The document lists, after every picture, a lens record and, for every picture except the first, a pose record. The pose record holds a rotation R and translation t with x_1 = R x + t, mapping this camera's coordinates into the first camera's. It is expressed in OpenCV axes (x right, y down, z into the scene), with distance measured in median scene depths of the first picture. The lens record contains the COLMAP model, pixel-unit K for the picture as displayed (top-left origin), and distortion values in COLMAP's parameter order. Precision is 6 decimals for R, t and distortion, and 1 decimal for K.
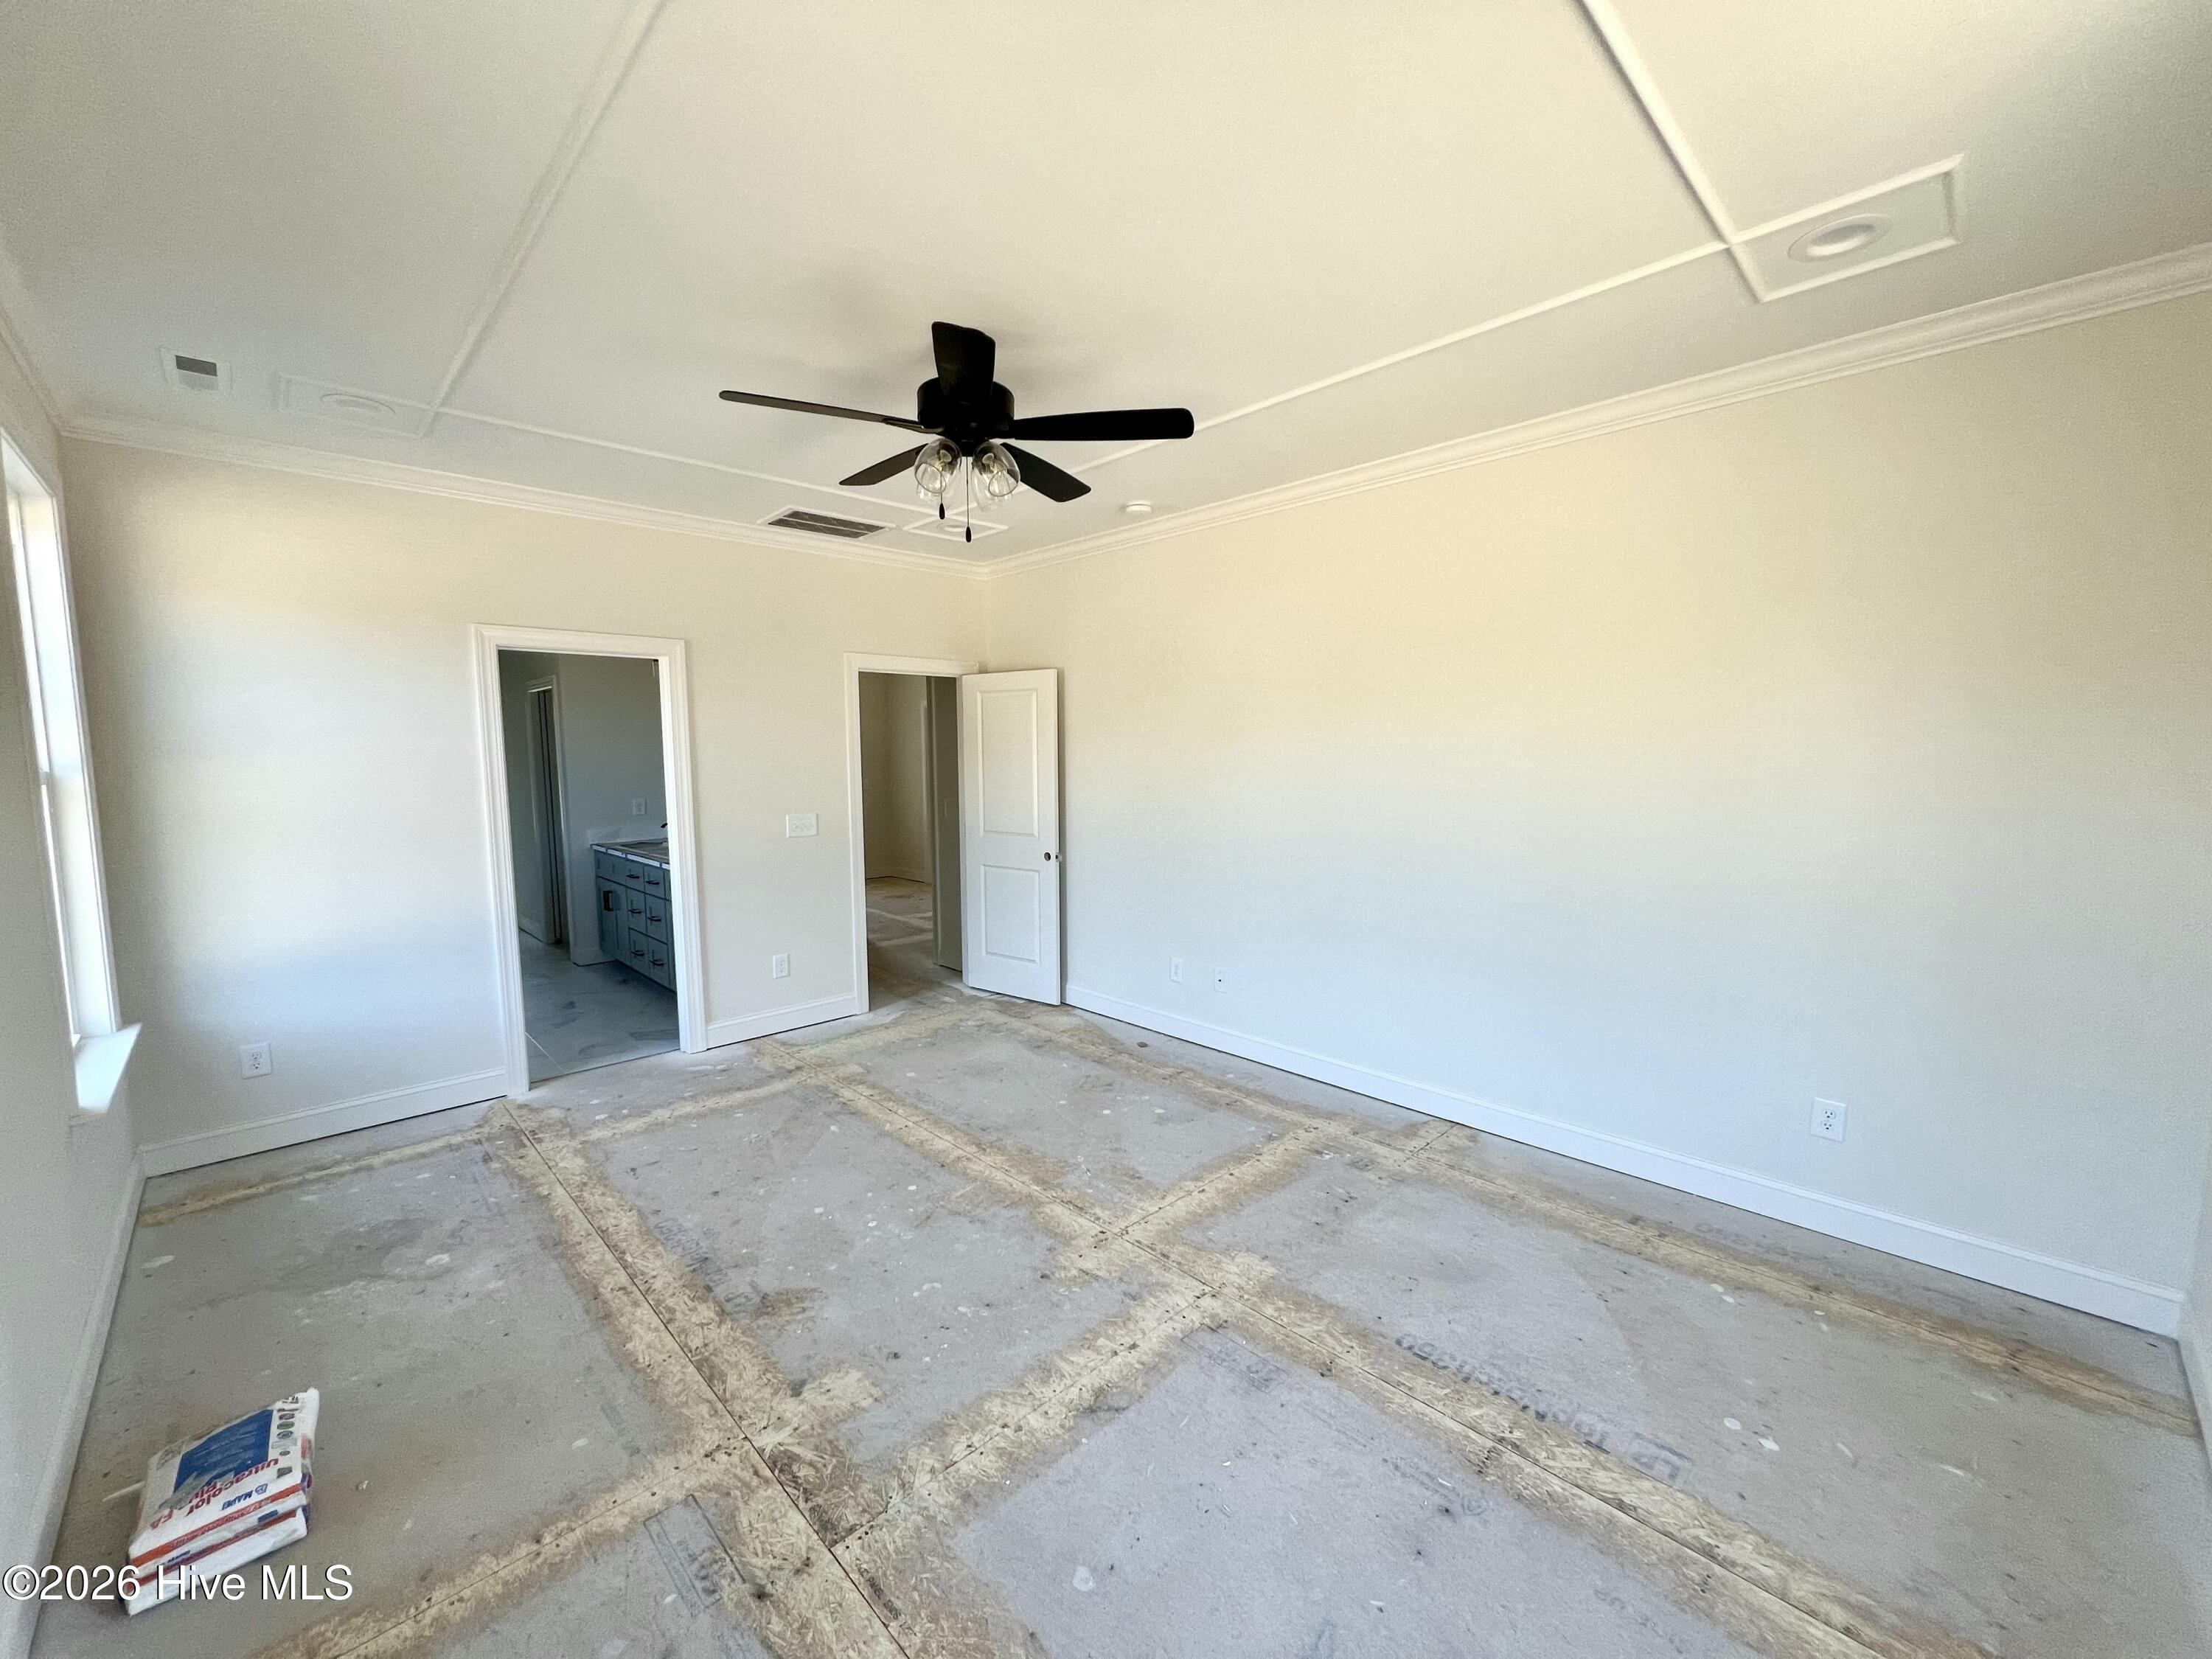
lens RADIAL K [[882.8, 0, 1104.3], [0, 882.8, 833.7], [0, 0, 1]] dist [-0.002120, 0.000162]
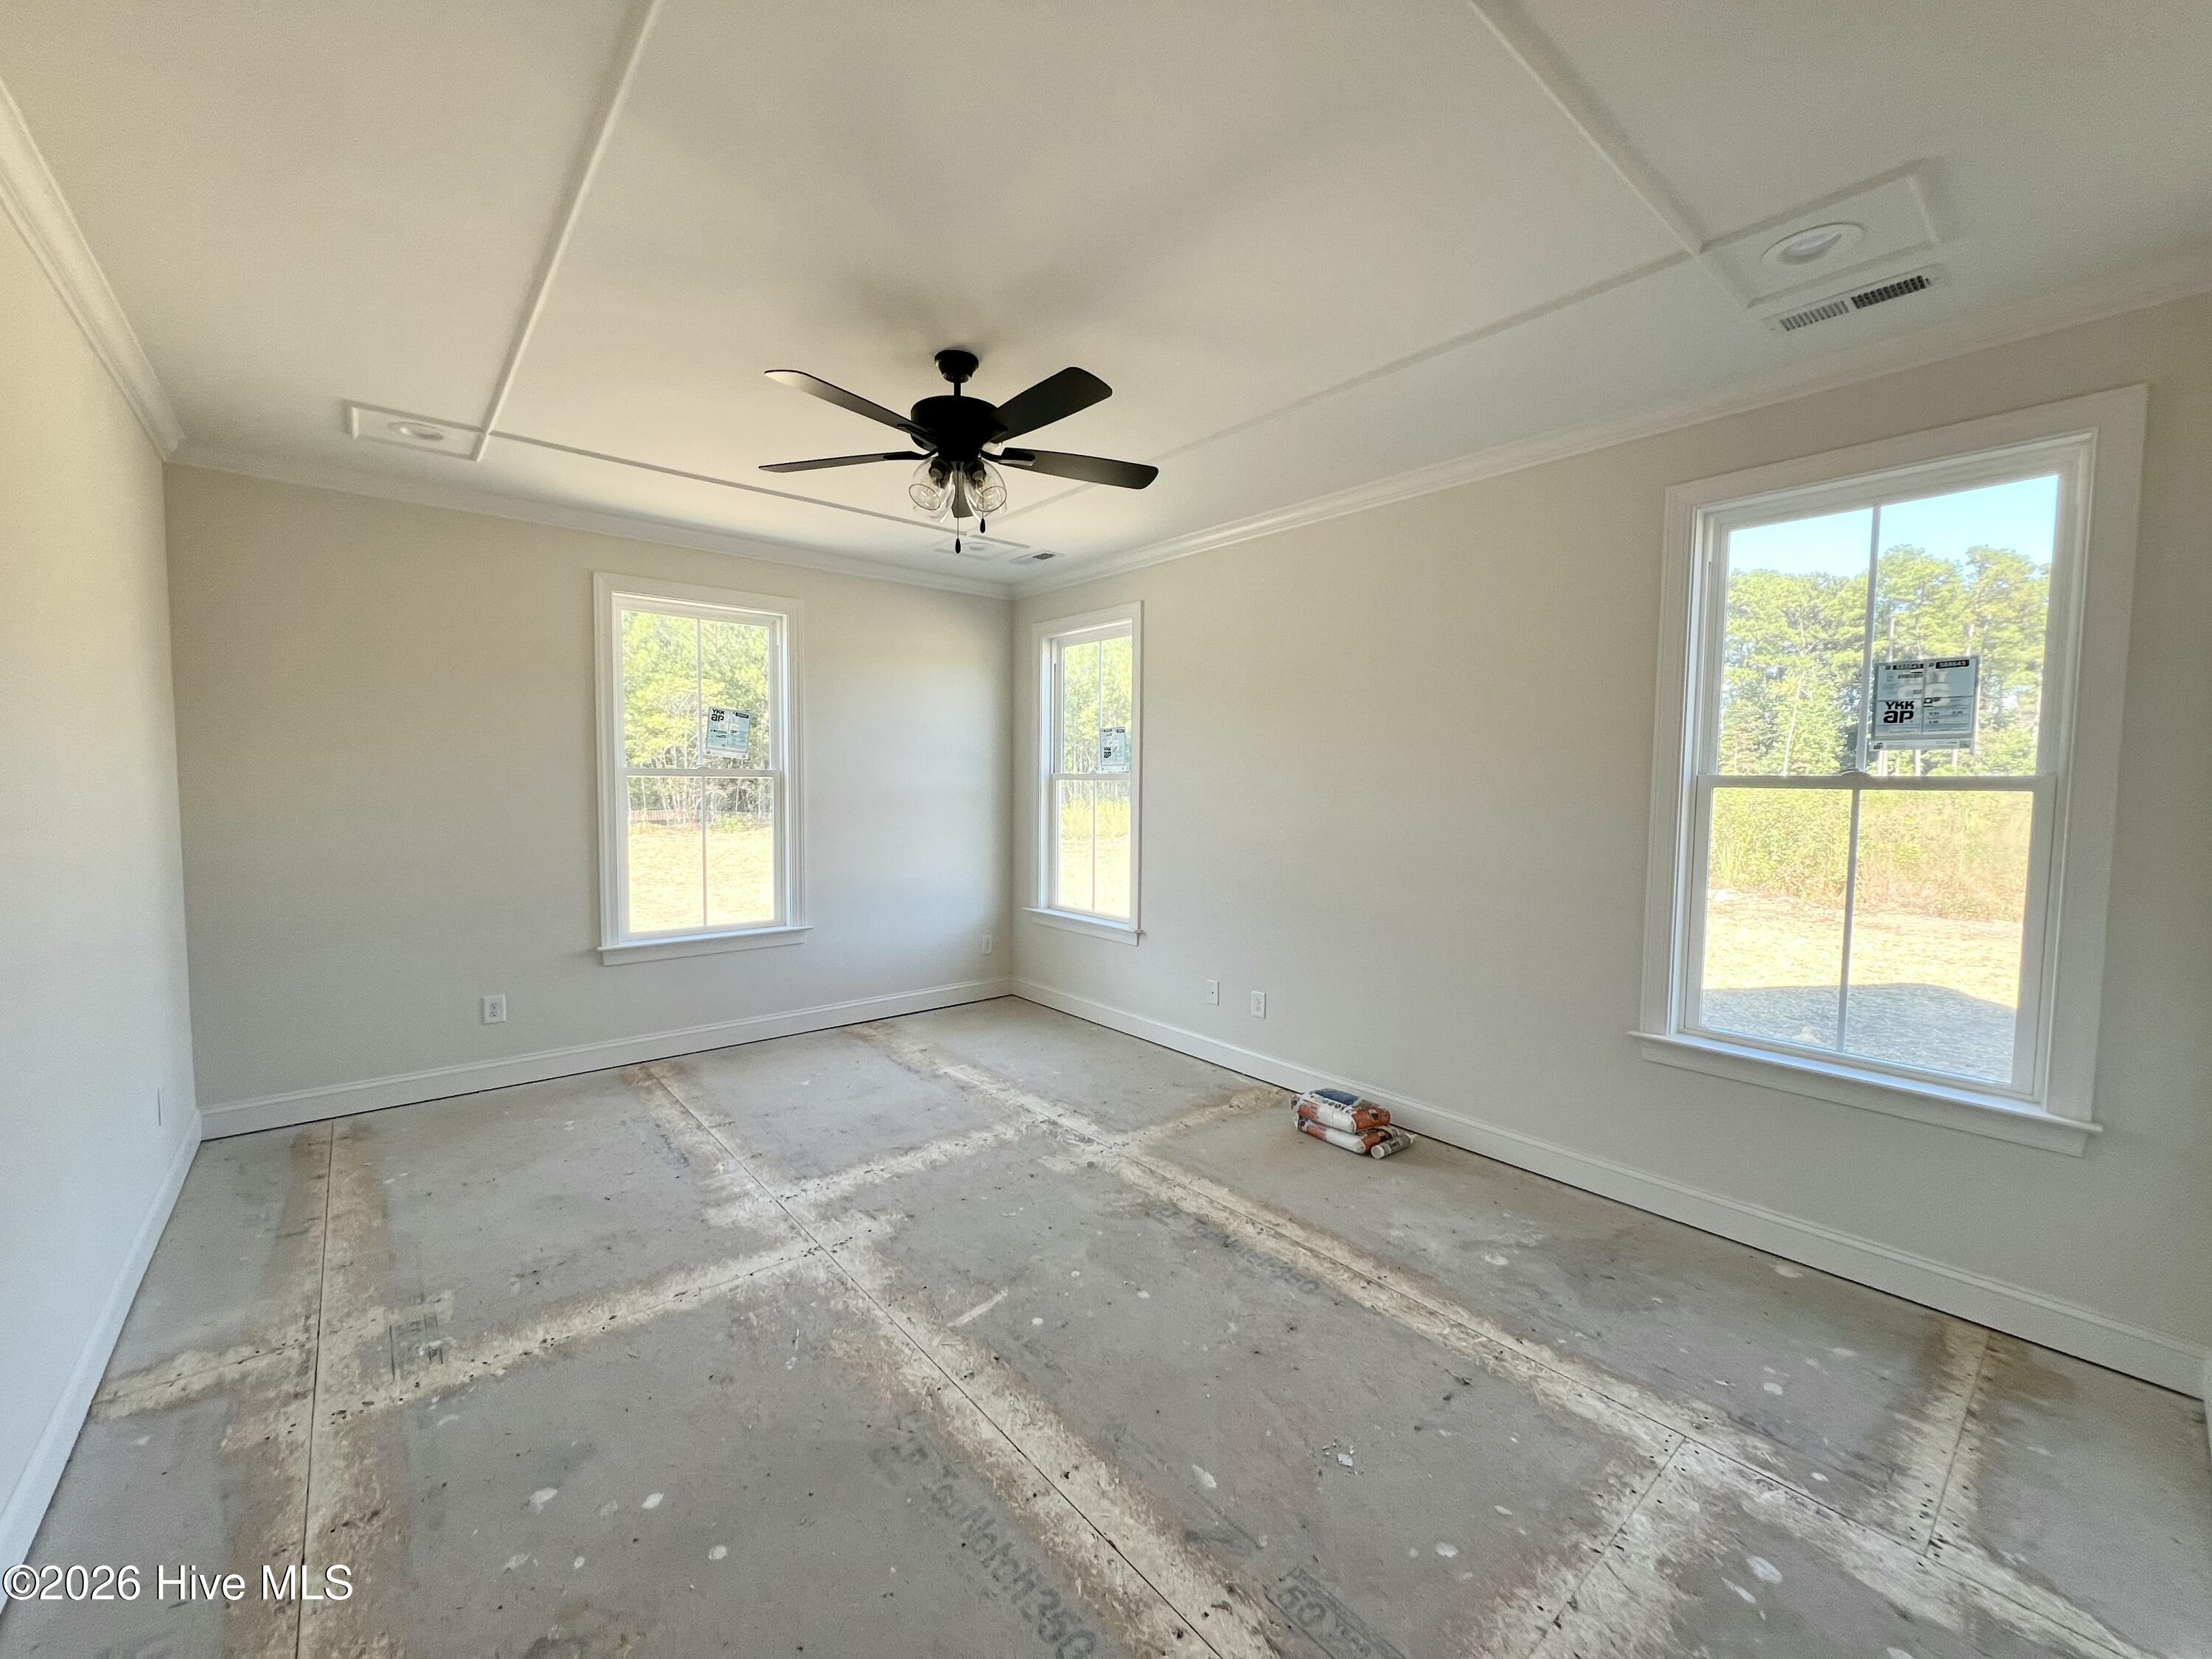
lens RADIAL K [[882.8, 0, 1104.3], [0, 882.8, 833.7], [0, 0, 1]] dist [-0.002120, 0.000162]
pose [[-0.997665, -0.006142, 0.068026, -0.356951], [0.004651, 0.987530, 0.157364, -0.147952], [-0.068145, 0.157313, -0.985195, 1.848459]]
